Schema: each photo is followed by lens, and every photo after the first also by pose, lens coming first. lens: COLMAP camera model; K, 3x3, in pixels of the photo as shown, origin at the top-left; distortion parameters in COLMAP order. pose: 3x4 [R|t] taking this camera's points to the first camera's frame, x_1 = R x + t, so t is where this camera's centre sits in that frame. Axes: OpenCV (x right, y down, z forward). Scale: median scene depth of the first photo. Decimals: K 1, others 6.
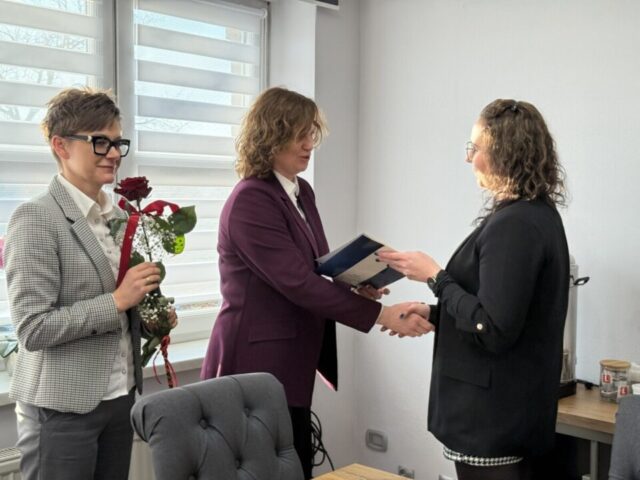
lens RADIAL K [[869.8, 0, 320.0], [0, 869.8, 240.0], [0, 0, 1]] dist [0.147329, -0.007761]
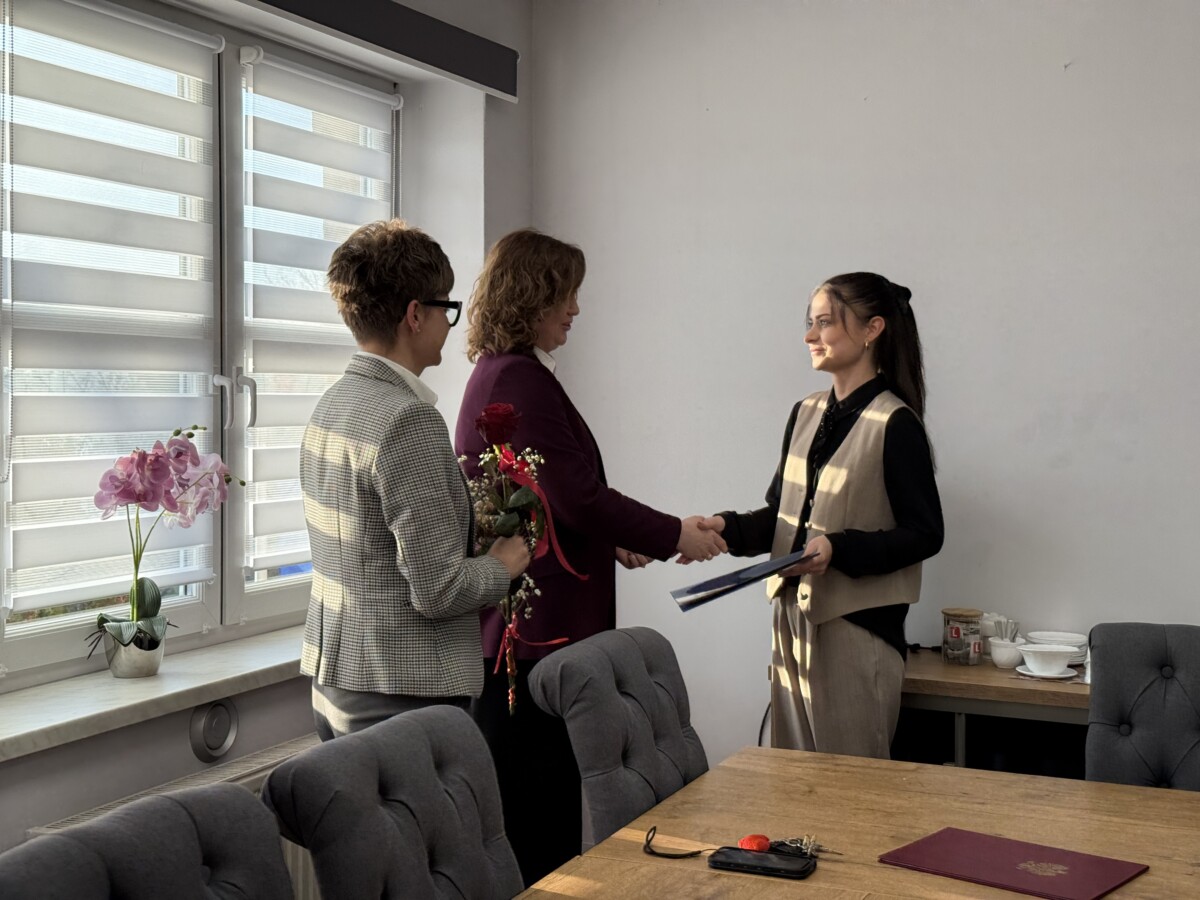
lens RADIAL K [[1630.9, 0, 600.0], [0, 1630.9, 450.0], [0, 0, 1]] dist [0.147329, -0.007761]
pose [[0.948367, -0.014998, 0.316820, -0.433786], [0.020203, 0.999709, -0.013150, 0.017118], [-0.316530, 0.018872, 0.948395, -0.237036]]
